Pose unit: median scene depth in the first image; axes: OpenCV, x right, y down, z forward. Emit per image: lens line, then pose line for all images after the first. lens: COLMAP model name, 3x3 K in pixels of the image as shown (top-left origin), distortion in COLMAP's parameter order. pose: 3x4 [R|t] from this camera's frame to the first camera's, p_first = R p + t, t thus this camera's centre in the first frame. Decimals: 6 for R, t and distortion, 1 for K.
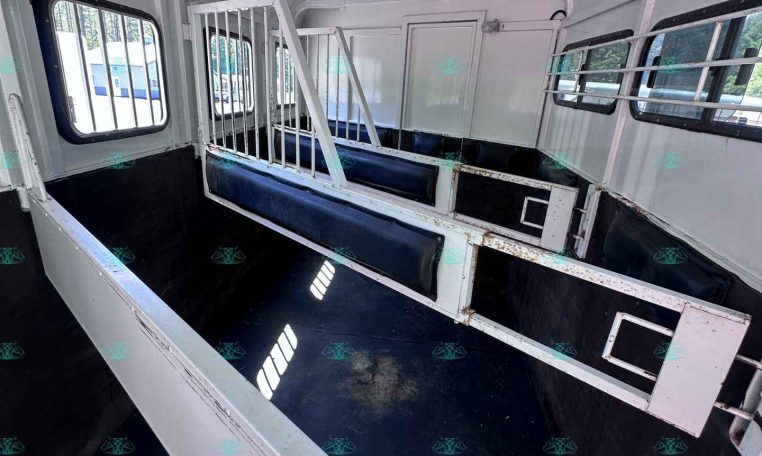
lens RADIAL K [[406.3, 0, 379.0], [0, 406.3, 229.3], [0, 0, 1]] dist [-0.004917, 0.000460]
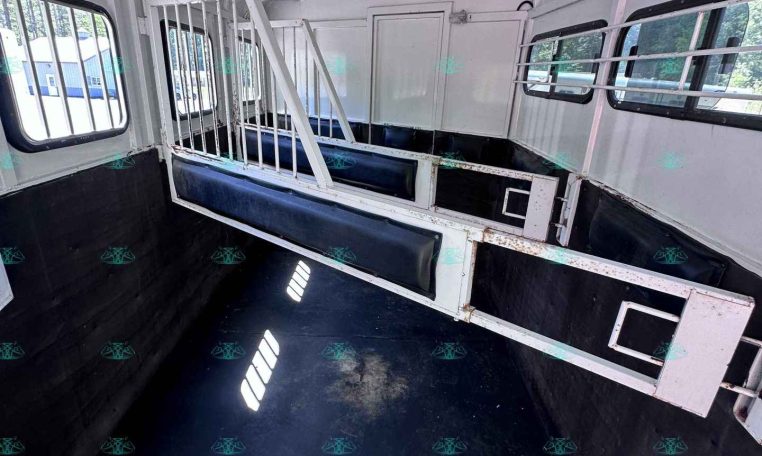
lens RADIAL K [[406.3, 0, 379.0], [0, 406.3, 229.3], [0, 0, 1]] dist [-0.004917, 0.000460]
pose [[0.994503, -0.053511, 0.090001, -0.046543], [0.052022, 0.998469, 0.018810, -0.012356], [-0.090870, -0.014025, 0.995764, 0.022978]]
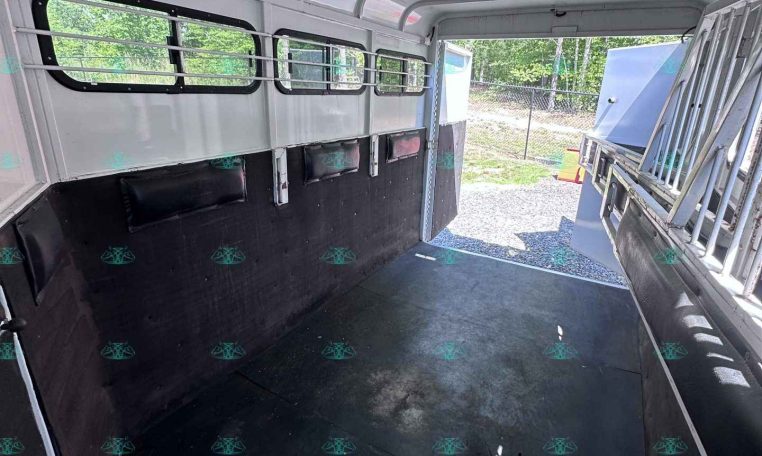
lens RADIAL K [[406.3, 0, 379.0], [0, 406.3, 229.3], [0, 0, 1]] dist [-0.004917, 0.000460]
pose [[-0.918650, -0.205668, 0.337317, -0.213765], [0.056021, 0.777370, 0.626544, -0.583578], [-0.391080, 0.594471, -0.702610, 1.608255]]
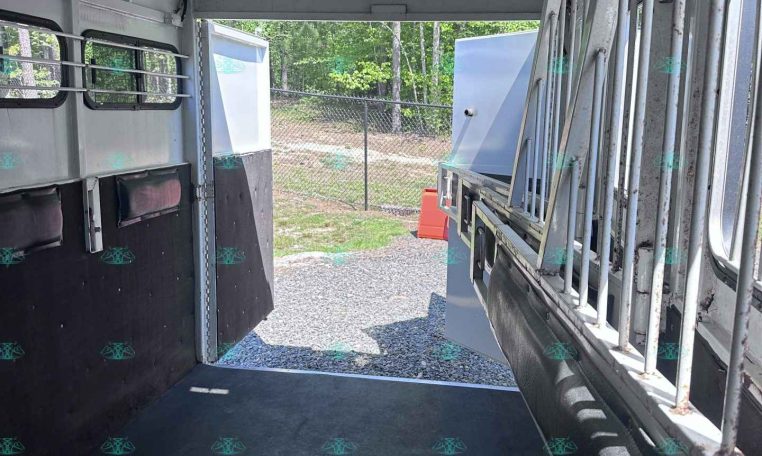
lens RADIAL K [[709.3, 0, 381.0], [0, 709.3, 228.0], [0, 0, 1]] dist [0.190485, -0.409741]
pose [[-0.996837, -0.076225, 0.022470, -0.250523], [-0.055116, 0.866849, 0.495514, -0.588587], [-0.057249, 0.492709, -0.868309, 1.647223]]
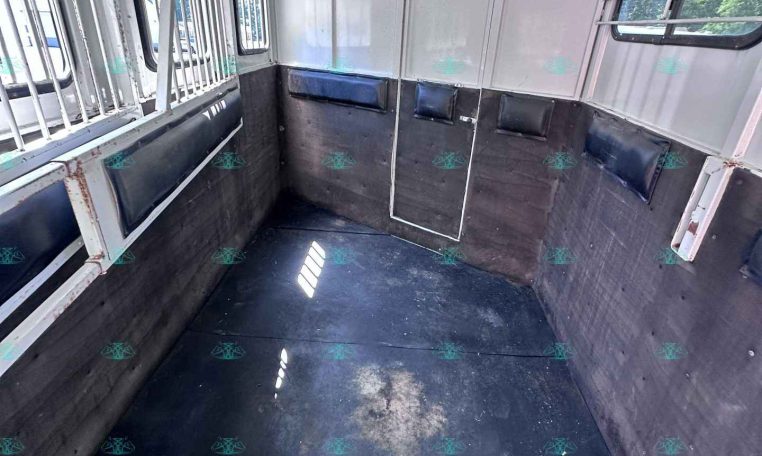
lens RADIAL K [[406.3, 0, 379.0], [0, 406.3, 229.3], [0, 0, 1]] dist [-0.004917, 0.000460]
pose [[0.997992, -0.038510, 0.050296, -0.065700], [0.032587, 0.992982, 0.113691, -0.071098], [-0.054321, -0.111824, 0.992242, 0.282172]]
